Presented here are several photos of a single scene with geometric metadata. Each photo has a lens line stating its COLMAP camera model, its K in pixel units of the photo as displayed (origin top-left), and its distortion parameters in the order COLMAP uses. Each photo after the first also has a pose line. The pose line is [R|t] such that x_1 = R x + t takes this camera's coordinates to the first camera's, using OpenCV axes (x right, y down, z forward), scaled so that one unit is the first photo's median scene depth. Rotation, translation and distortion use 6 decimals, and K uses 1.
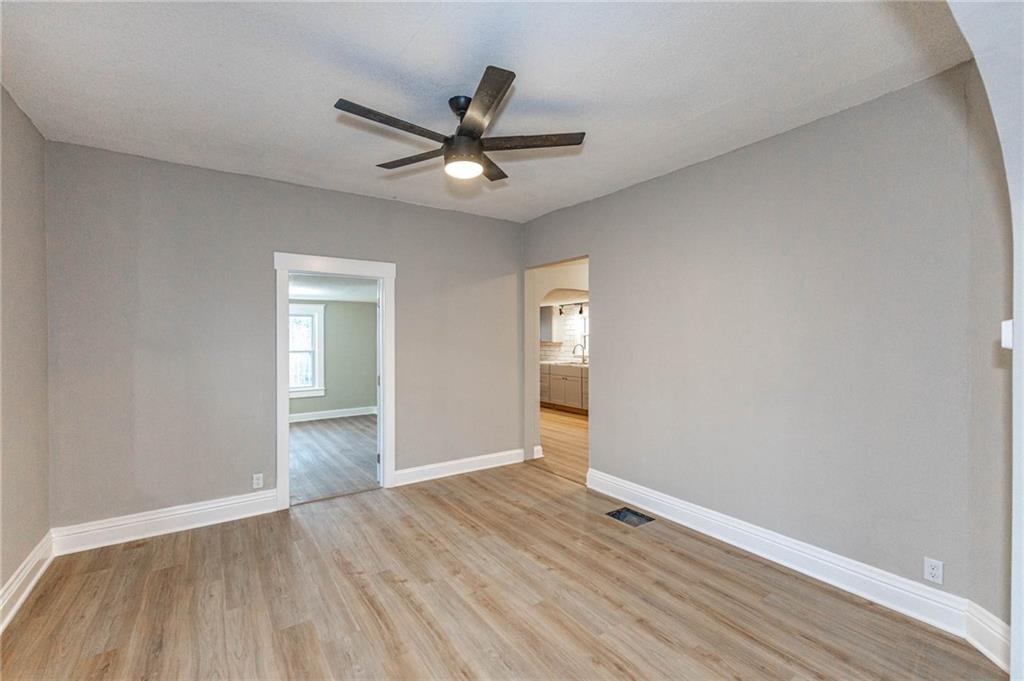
lens RADIAL K [[437.7, 0, 514.9], [0, 437.7, 346.4], [0, 0, 1]] dist [0.000409, -0.000026]
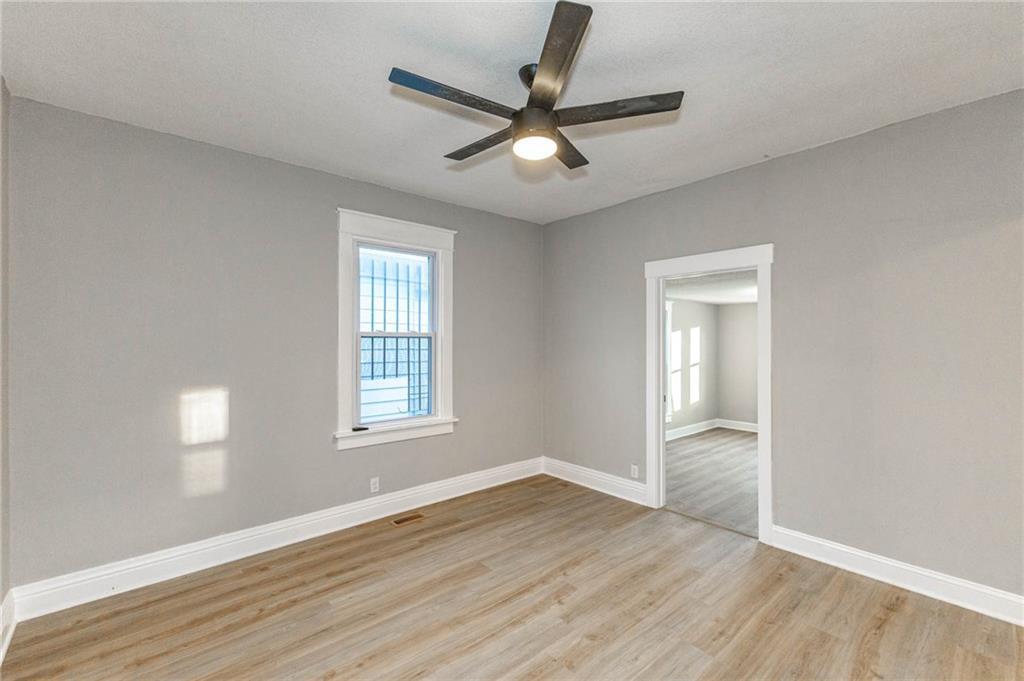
lens RADIAL K [[448.8, 0, 514.4], [0, 448.8, 325.8], [0, 0, 1]] dist [0.002880, 0.000054]
pose [[0.105746, -0.022890, -0.994130, 0.584025], [-0.016866, 0.999550, -0.024809, -0.029471], [0.994250, 0.019391, 0.105312, 0.643117]]
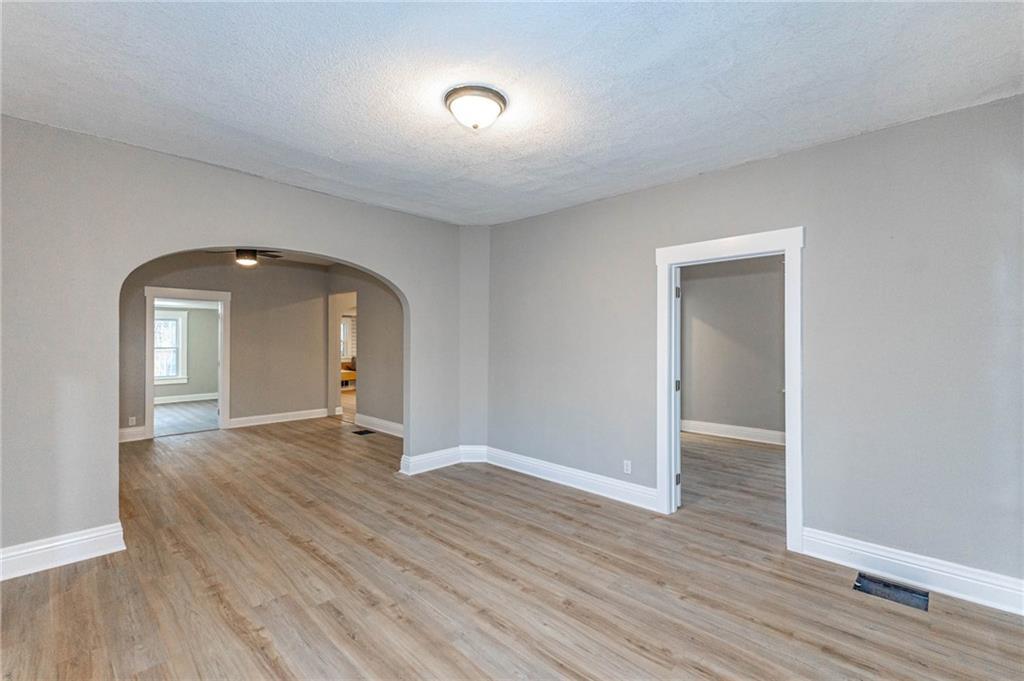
lens RADIAL K [[441.5, 0, 512.0], [0, 441.5, 340.5], [0, 0, 1]] dist [0.016161, -0.000133]
pose [[0.979509, 0.002102, 0.201390, 0.545550], [0.001258, 0.999862, -0.016552, 0.030875], [-0.201398, 0.016466, 0.979371, -1.078891]]
